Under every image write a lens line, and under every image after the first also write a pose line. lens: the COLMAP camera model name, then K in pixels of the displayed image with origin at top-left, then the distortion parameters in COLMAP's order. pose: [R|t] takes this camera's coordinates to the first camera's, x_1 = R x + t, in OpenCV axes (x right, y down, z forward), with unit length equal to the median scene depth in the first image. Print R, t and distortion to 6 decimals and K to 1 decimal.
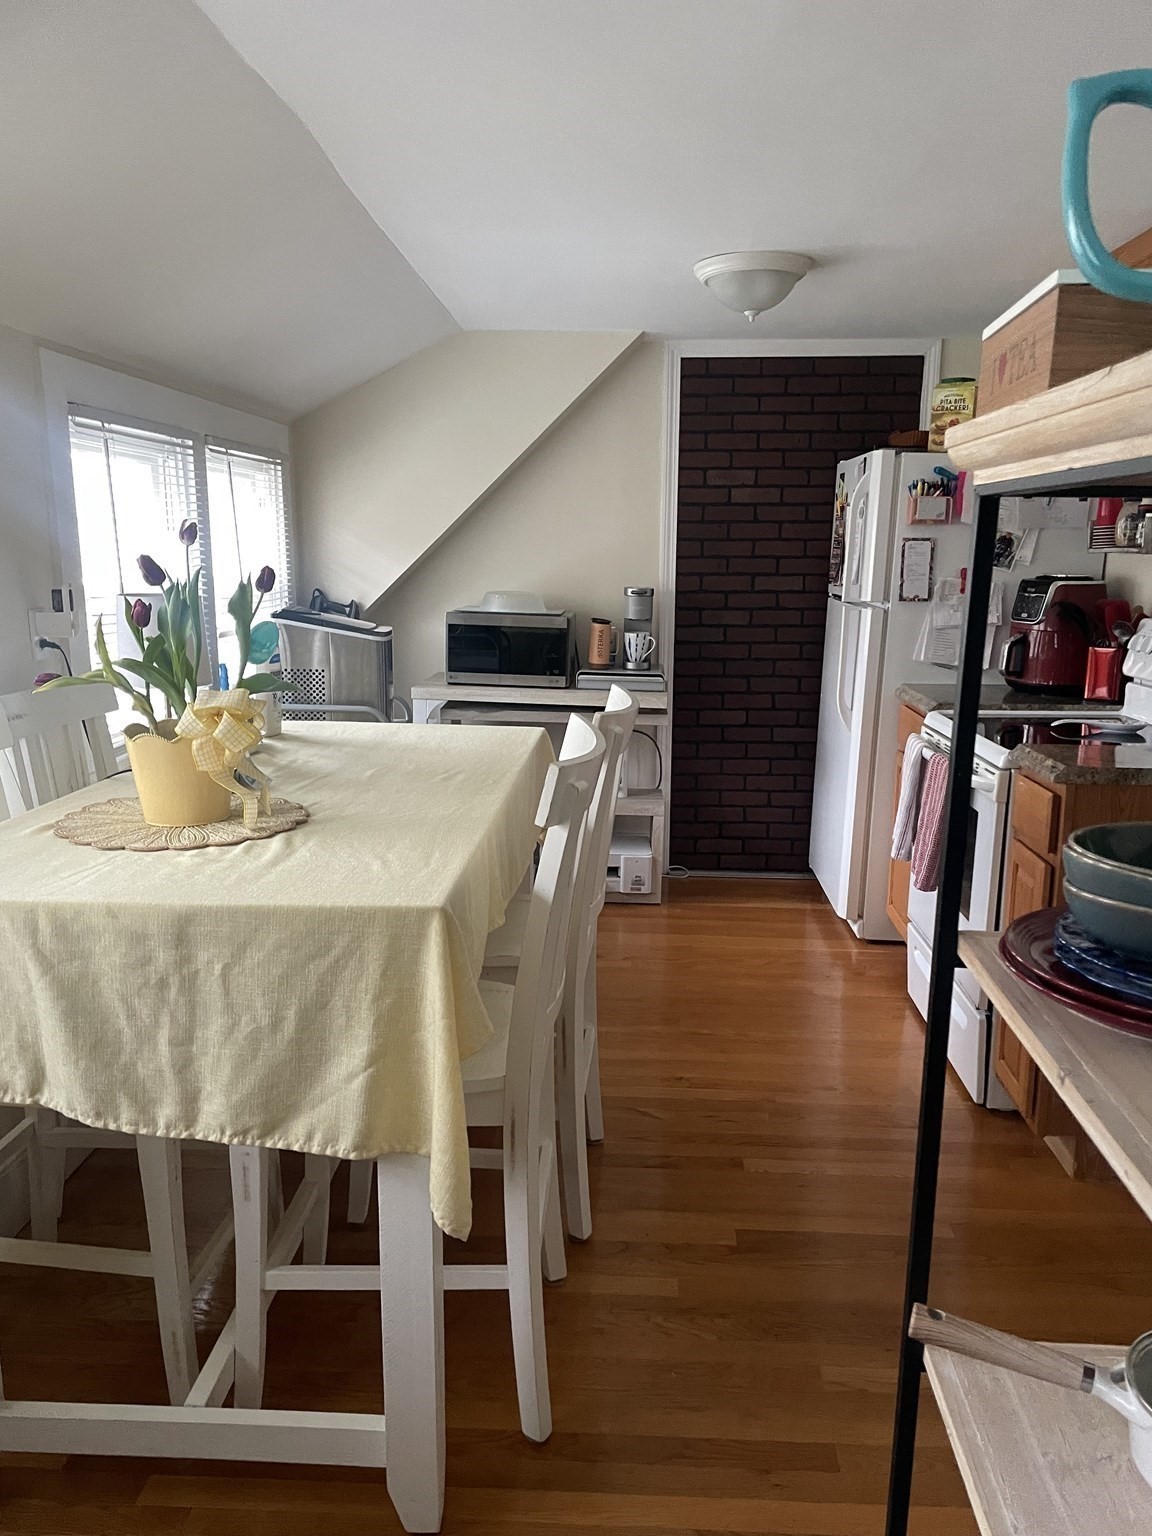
lens RADIAL K [[1155.8, 0, 571.5], [0, 1155.8, 782.5], [0, 0, 1]] dist [0.087247, -0.119655]
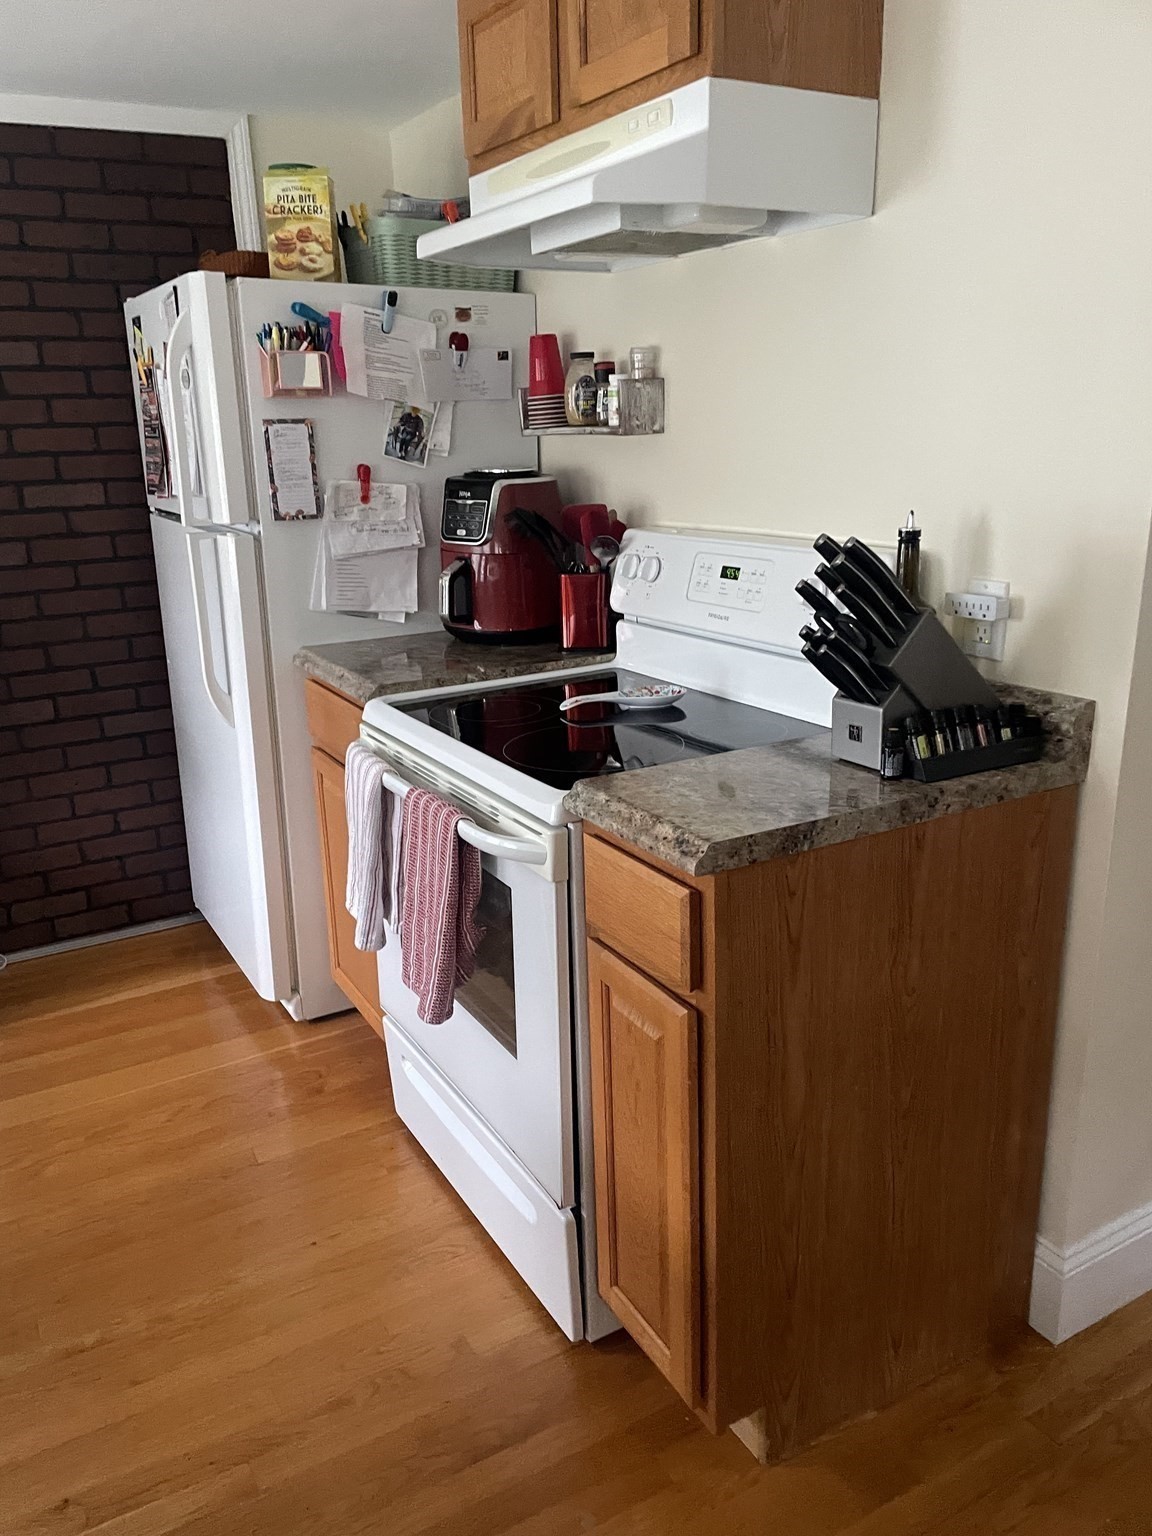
lens RADIAL K [[1155.8, 0, 571.5], [0, 1155.8, 782.5], [0, 0, 1]] dist [0.087247, -0.119655]
pose [[0.836369, -0.192091, 0.513408, 0.061288], [0.142247, 0.980561, 0.135149, -0.078509], [-0.529389, -0.040004, 0.847435, 0.366358]]
